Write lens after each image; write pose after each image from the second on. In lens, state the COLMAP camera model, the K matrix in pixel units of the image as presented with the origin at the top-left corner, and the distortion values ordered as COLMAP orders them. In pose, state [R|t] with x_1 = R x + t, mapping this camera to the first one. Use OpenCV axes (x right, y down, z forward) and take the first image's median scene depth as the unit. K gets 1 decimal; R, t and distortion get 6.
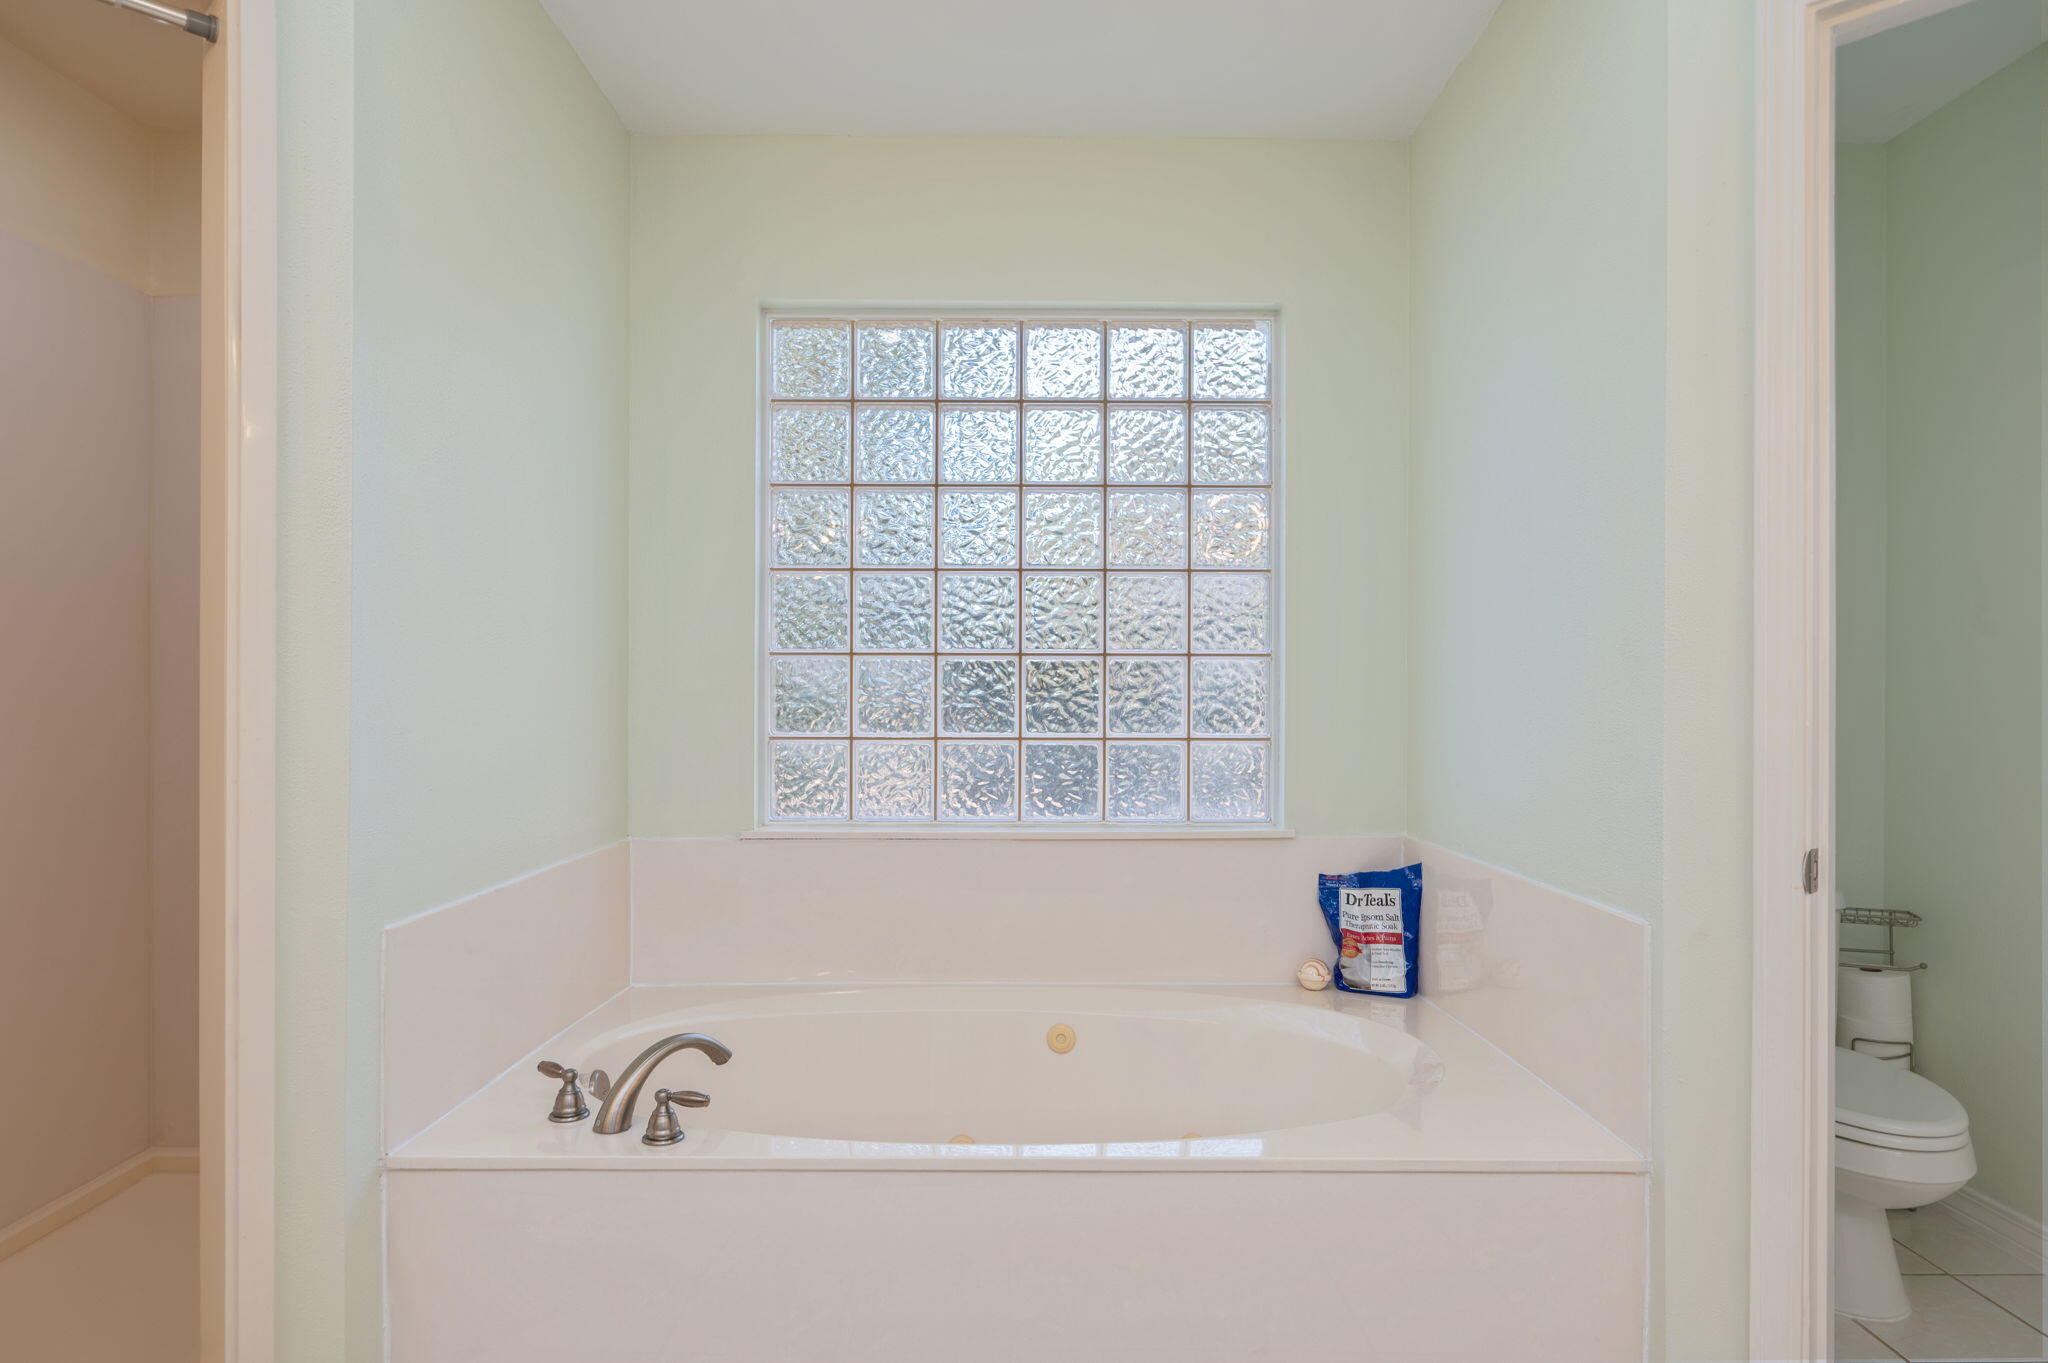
lens RADIAL K [[1475.8, 0, 1024.0], [0, 1475.8, 681.5], [0, 0, 1]] dist [-0.005427, -0.000129]
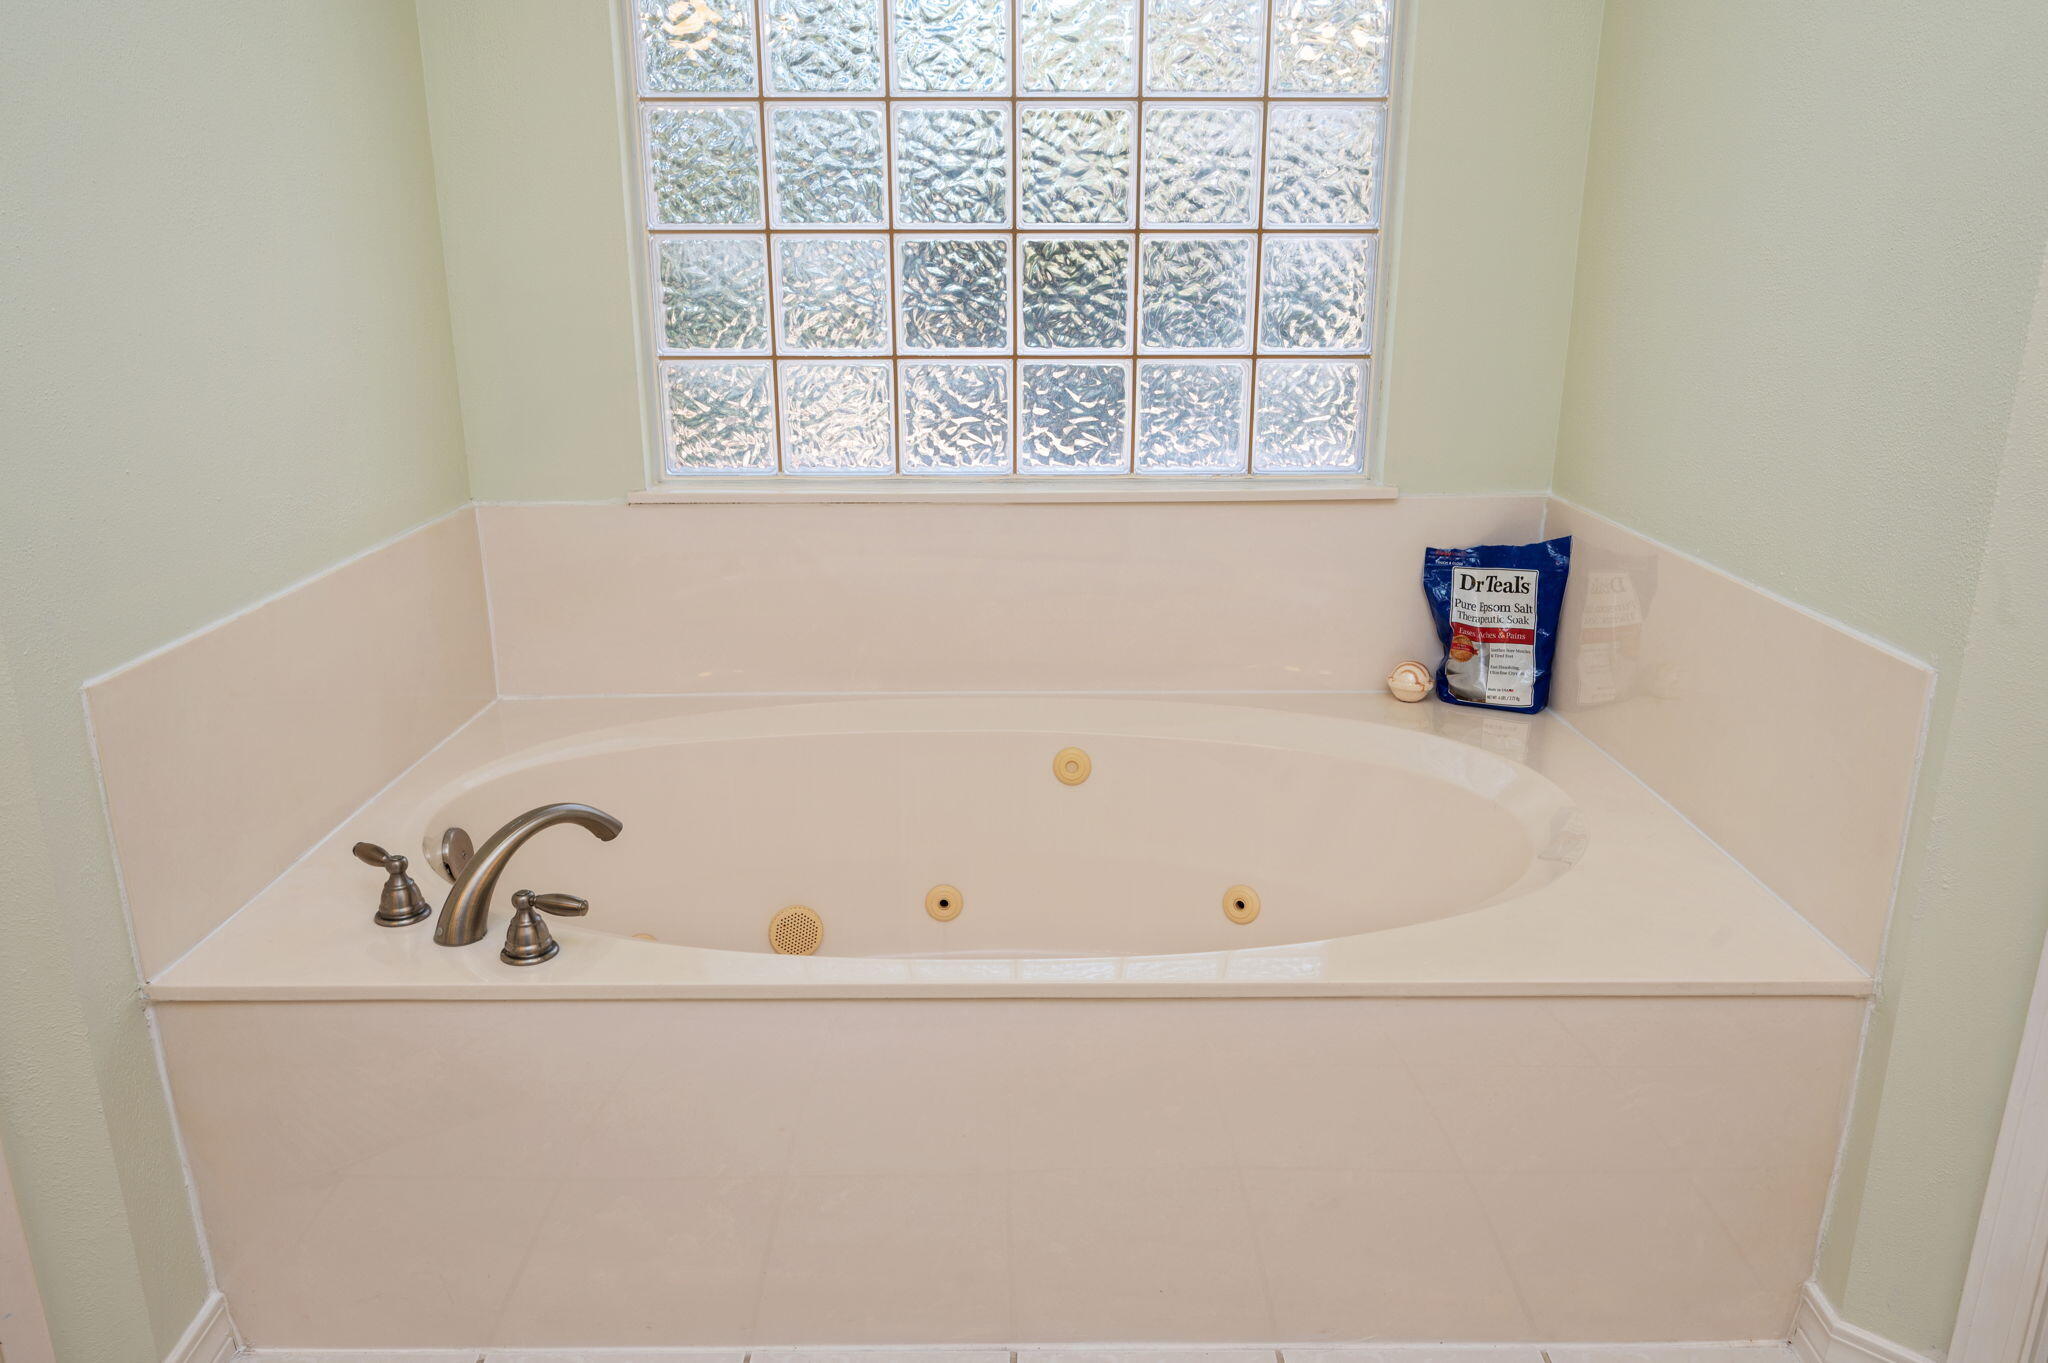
lens RADIAL K [[1475.8, 0, 1024.0], [0, 1475.8, 681.5], [0, 0, 1]] dist [-0.005427, -0.000129]
pose [[0.999971, -0.005434, 0.005426, -0.002899], [0.003380, 0.945922, 0.324376, -0.042958], [-0.006895, -0.324348, 0.945913, 0.283959]]
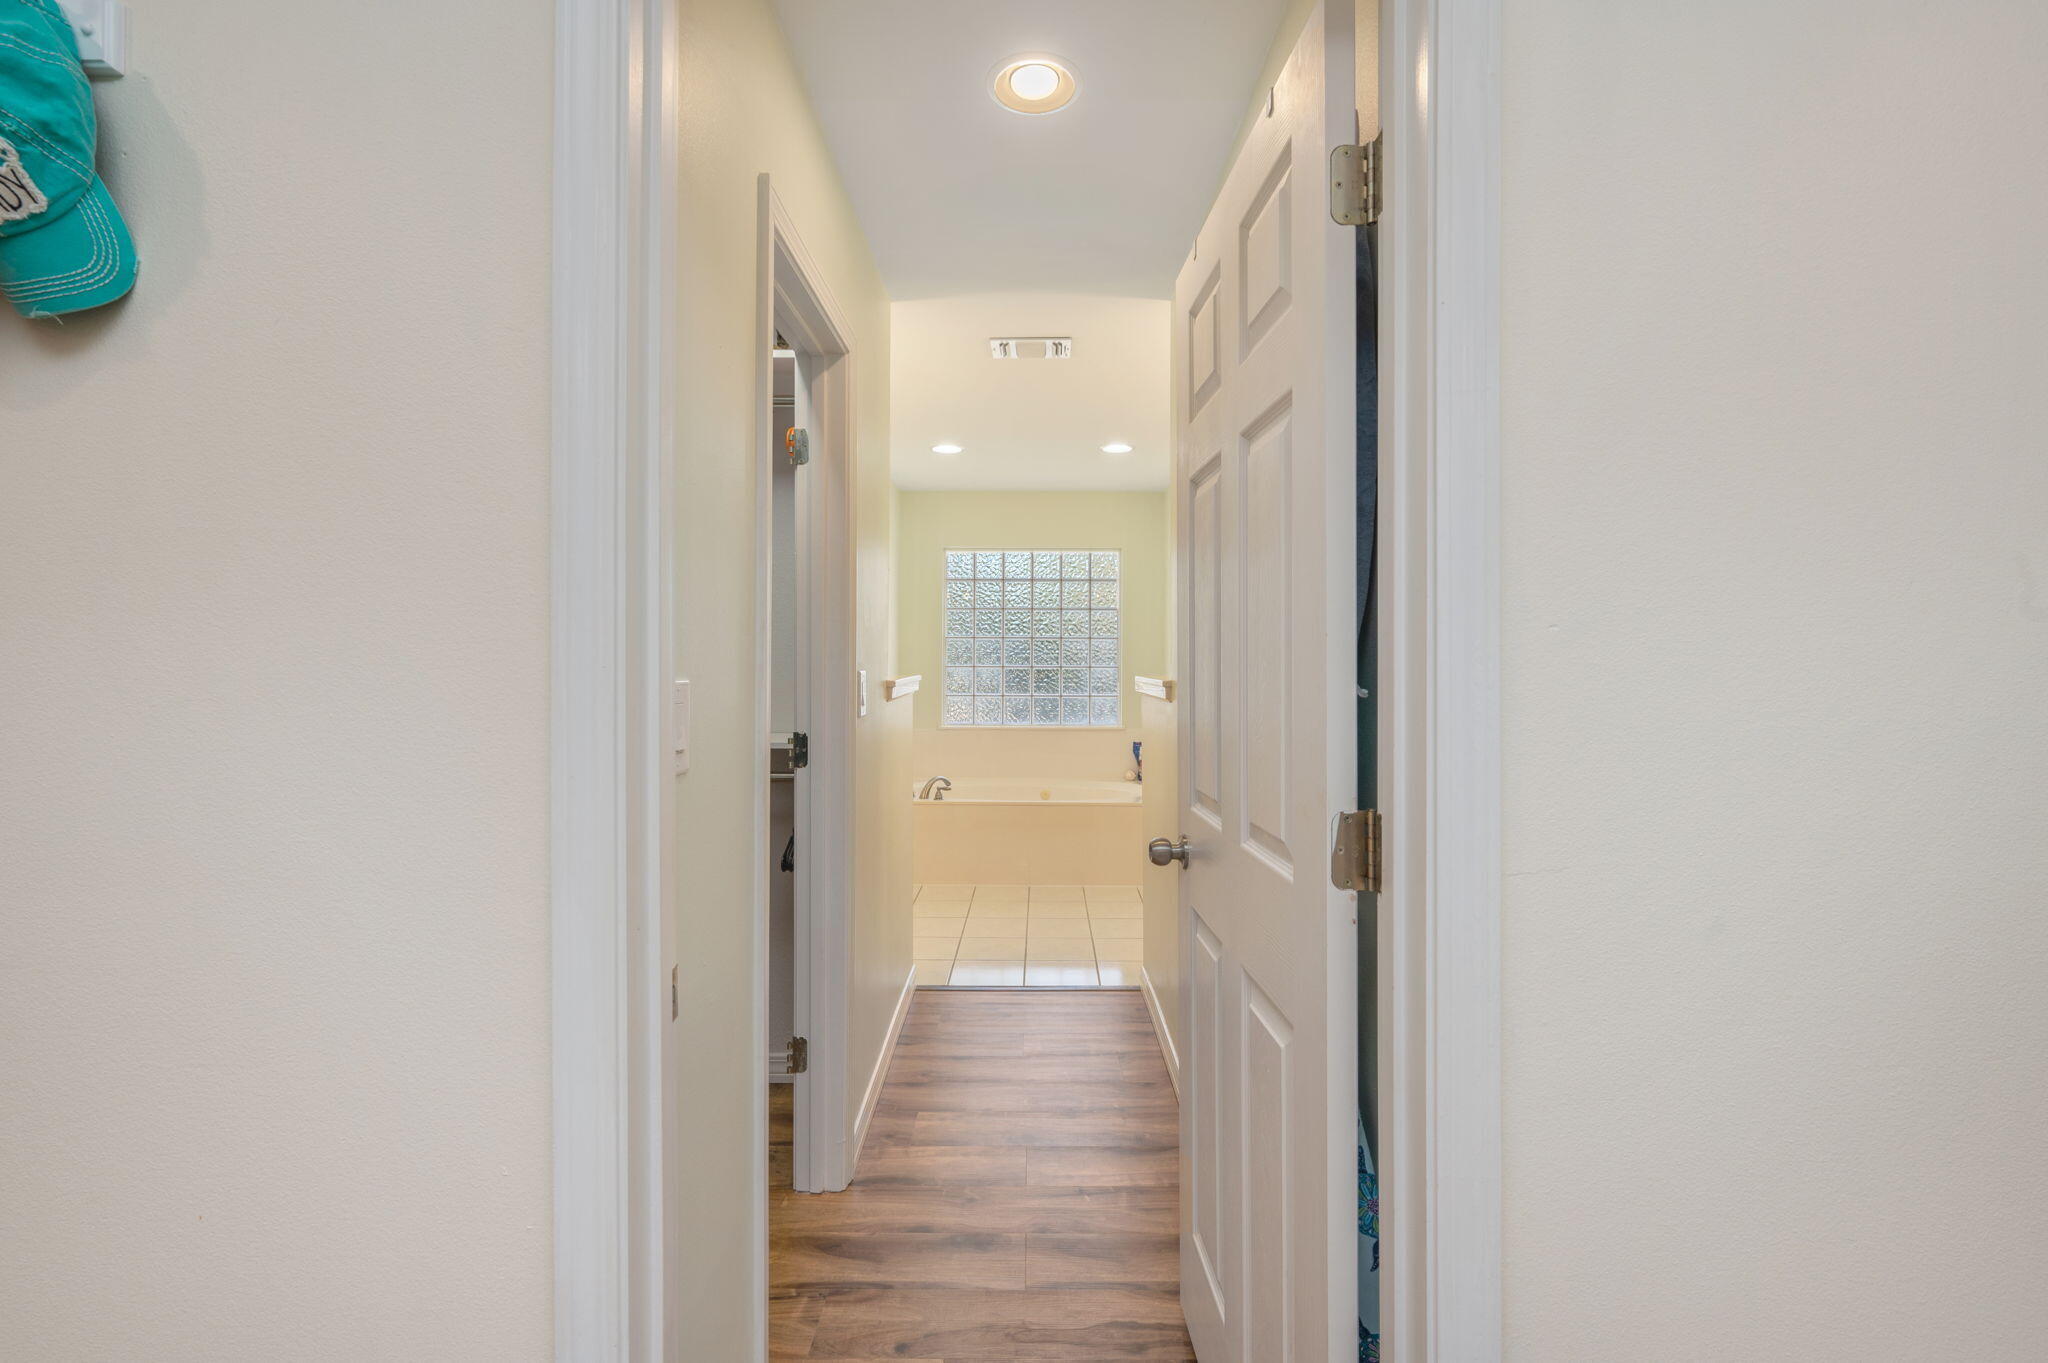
lens RADIAL K [[1226.5, 0, 1024.0], [0, 1226.5, 681.5], [0, 0, 1]] dist [-0.025440, 0.000149]
pose [[0.999958, 0.002857, -0.008660, 0.003049], [-0.002719, 0.999869, 0.015960, -0.027994], [0.008704, -0.015935, 0.999835, -1.427664]]
